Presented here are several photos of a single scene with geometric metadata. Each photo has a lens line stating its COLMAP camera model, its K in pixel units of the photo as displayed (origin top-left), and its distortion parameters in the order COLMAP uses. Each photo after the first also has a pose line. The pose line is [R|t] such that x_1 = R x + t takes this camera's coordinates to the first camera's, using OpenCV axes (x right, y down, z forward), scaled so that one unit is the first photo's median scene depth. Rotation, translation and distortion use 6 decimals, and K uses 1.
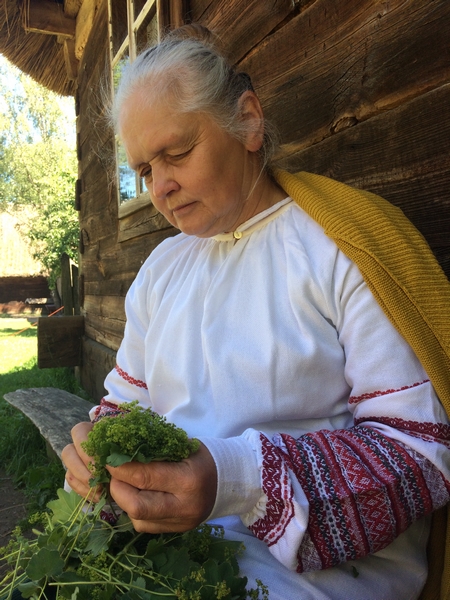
lens RADIAL K [[509.7, 0, 210.2], [0, 509.7, 305.6], [0, 0, 1]] dist [0.116455, -0.175227]
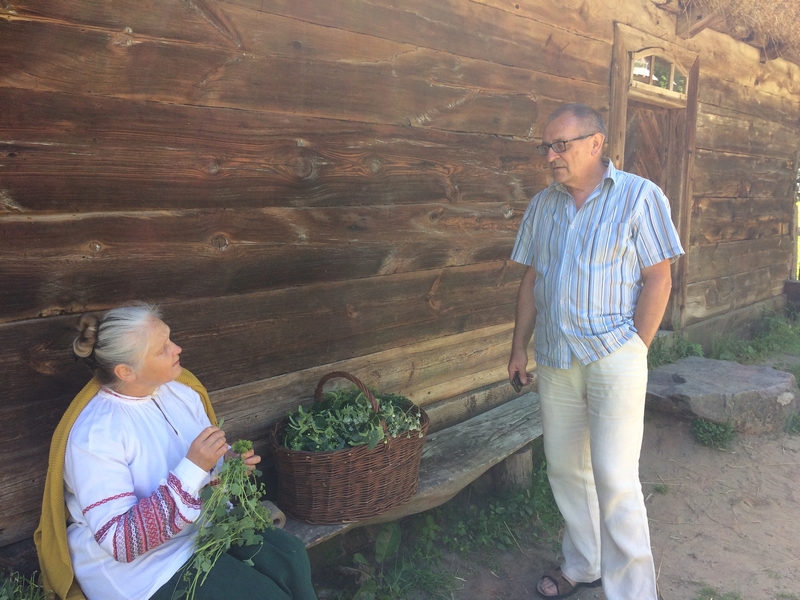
lens RADIAL K [[679.6, 0, 396.4], [0, 679.6, 294.8], [0, 0, 1]] dist [0.116455, -0.175227]
pose [[-0.390062, -0.117060, 0.913317, -2.755608], [0.048505, 0.987897, 0.147334, -0.897410], [-0.919510, 0.101770, -0.379663, 1.149144]]
